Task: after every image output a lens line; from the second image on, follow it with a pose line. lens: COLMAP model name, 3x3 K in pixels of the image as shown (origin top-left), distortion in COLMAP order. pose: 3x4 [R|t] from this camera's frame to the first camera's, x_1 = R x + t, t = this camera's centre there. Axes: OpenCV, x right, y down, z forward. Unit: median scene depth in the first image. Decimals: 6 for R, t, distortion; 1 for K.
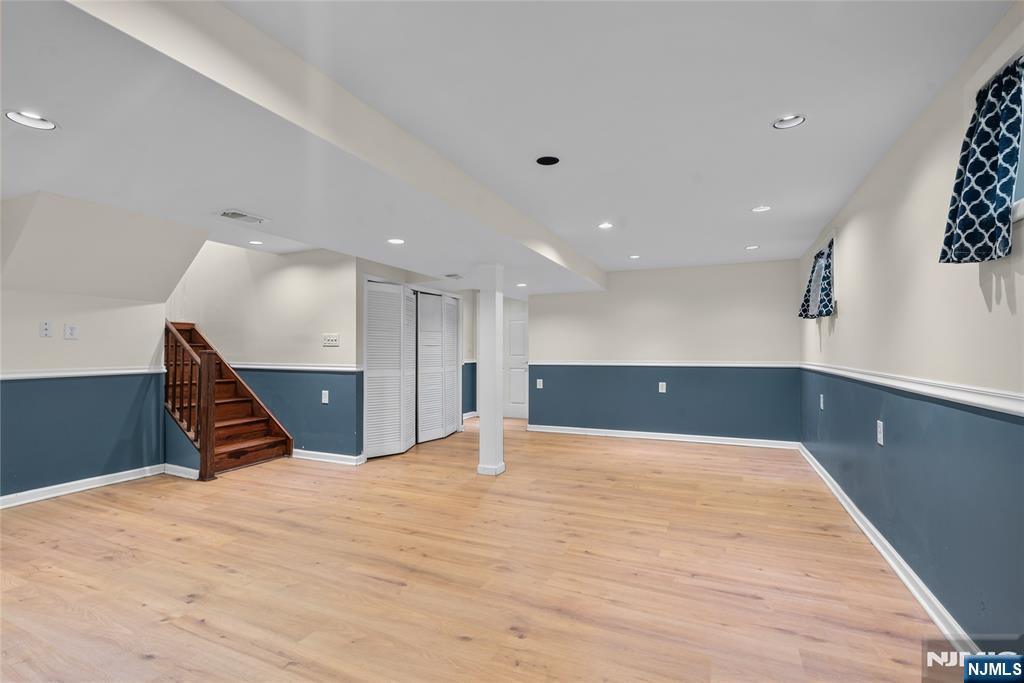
lens RADIAL K [[467.4, 0, 510.4], [0, 467.4, 343.7], [0, 0, 1]] dist [0.000409, 0.000345]
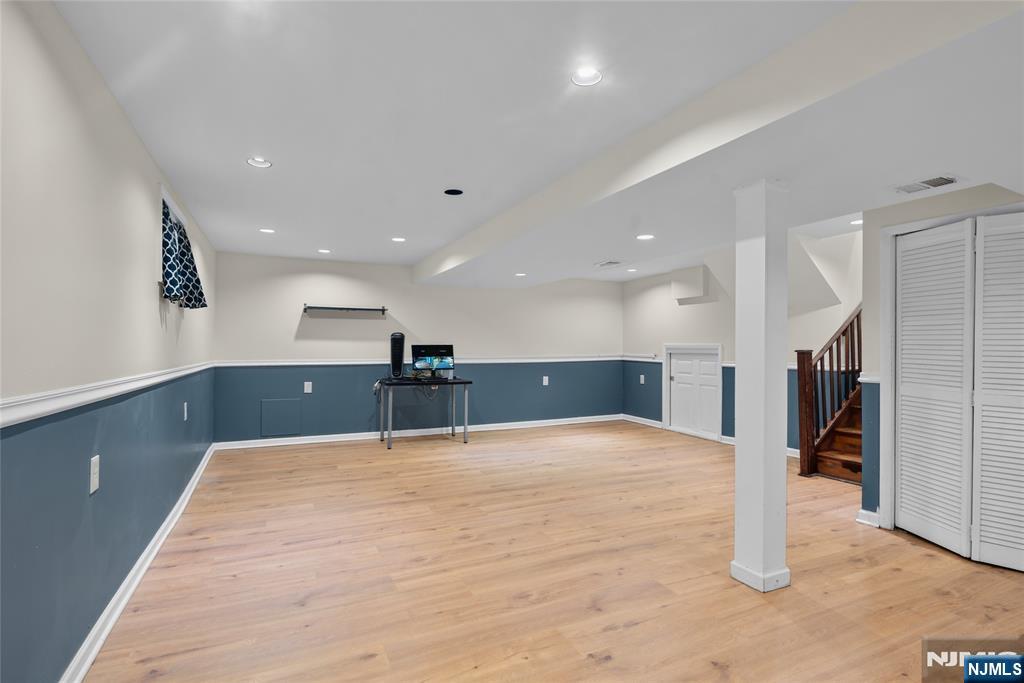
lens RADIAL K [[500.0, 0, 511.2], [0, 500.0, 347.2], [0, 0, 1]] dist [-0.000622, 0.000014]
pose [[-0.651095, -0.002181, -0.758993, 0.867802], [0.008450, 0.999913, -0.010122, 0.020961], [0.758949, -0.013004, -0.651020, 1.755927]]
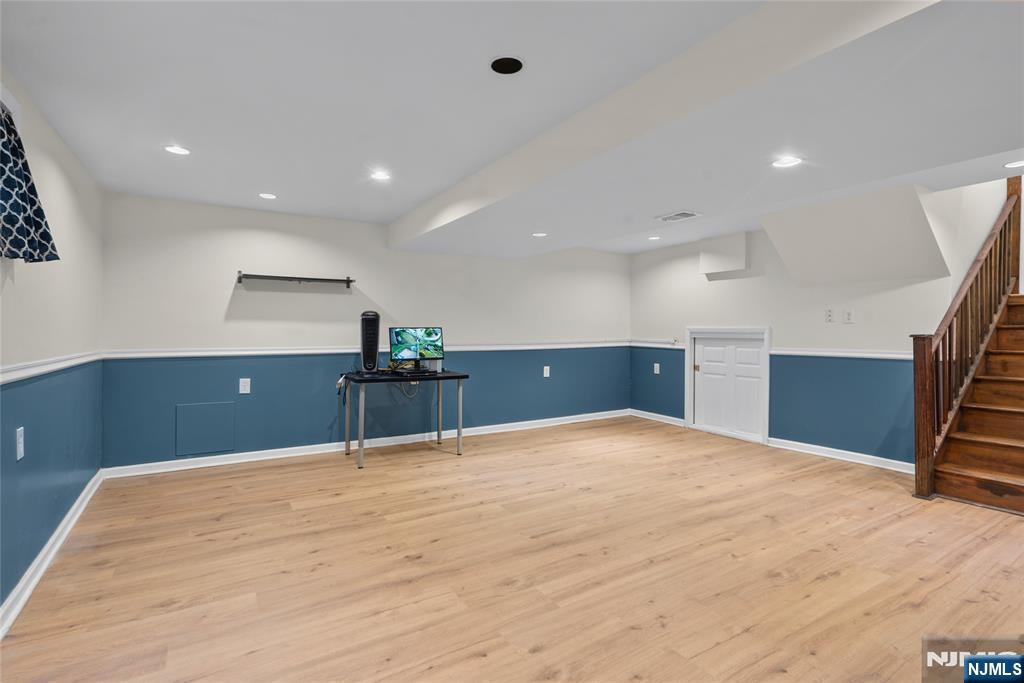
lens RADIAL K [[495.3, 0, 508.2], [0, 495.3, 336.5], [0, 0, 1]] dist [-0.000638, 0.000248]
pose [[-0.566648, 0.007136, -0.823929, 0.630110], [0.008959, 0.999957, 0.002499, 0.014316], [0.823911, -0.005965, -0.566687, 1.284824]]
